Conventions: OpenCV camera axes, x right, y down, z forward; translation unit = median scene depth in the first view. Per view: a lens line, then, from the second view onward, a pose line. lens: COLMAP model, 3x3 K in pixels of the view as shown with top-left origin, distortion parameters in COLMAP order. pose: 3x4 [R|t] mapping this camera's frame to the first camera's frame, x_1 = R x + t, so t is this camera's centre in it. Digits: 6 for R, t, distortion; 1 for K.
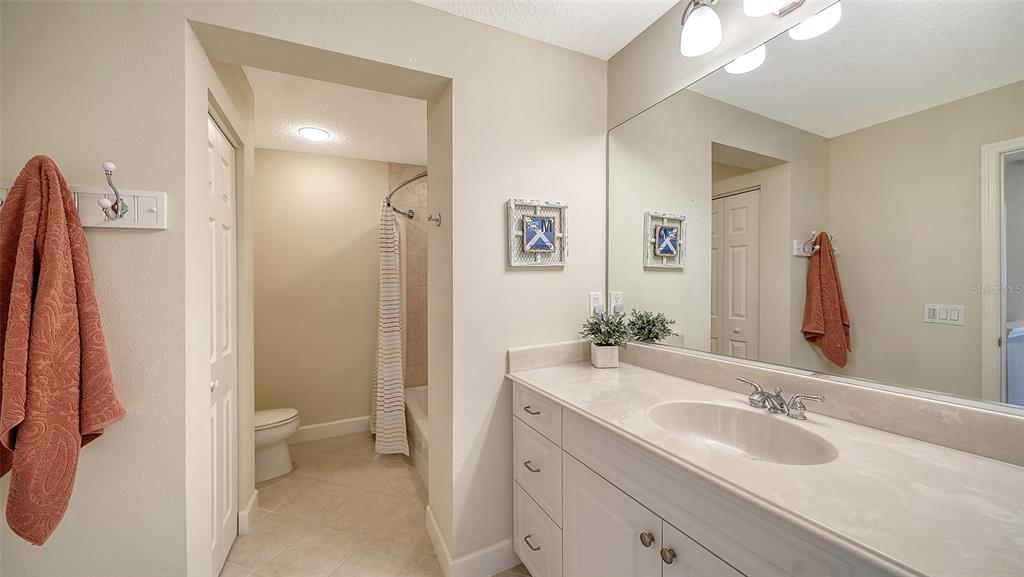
lens RADIAL K [[348.3, 0, 512.0], [0, 348.3, 288.5], [0, 0, 1]] dist [-0.002408, -0.000114]
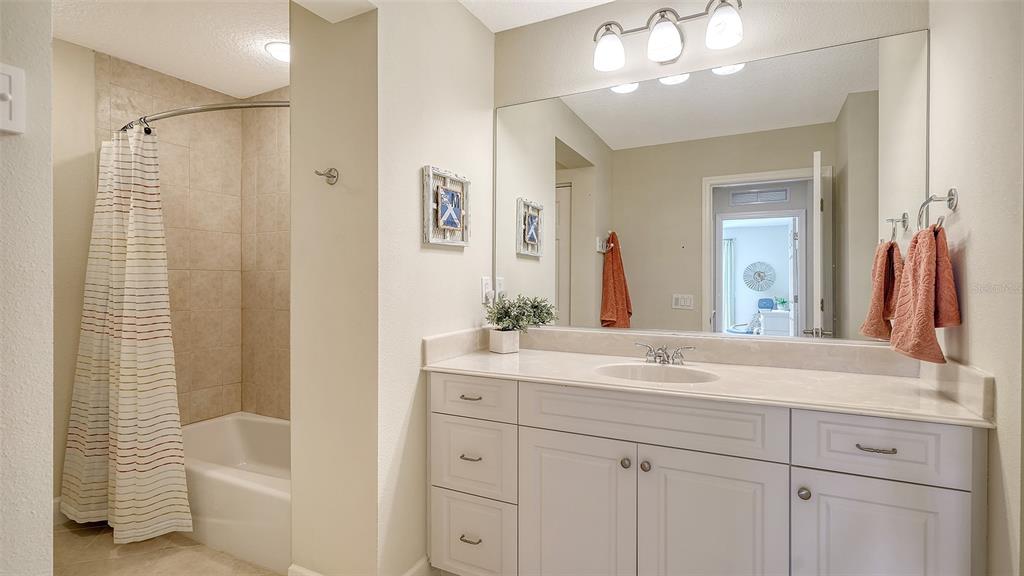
lens RADIAL K [[468.7, 0, 513.1], [0, 468.7, 286.0], [0, 0, 1]] dist [0.001770, 0.000461]
pose [[0.803093, 0.010965, 0.595752, -0.487756], [-0.008292, 0.999940, -0.007226, 0.046869], [-0.595796, 0.000863, 0.803136, -0.063356]]
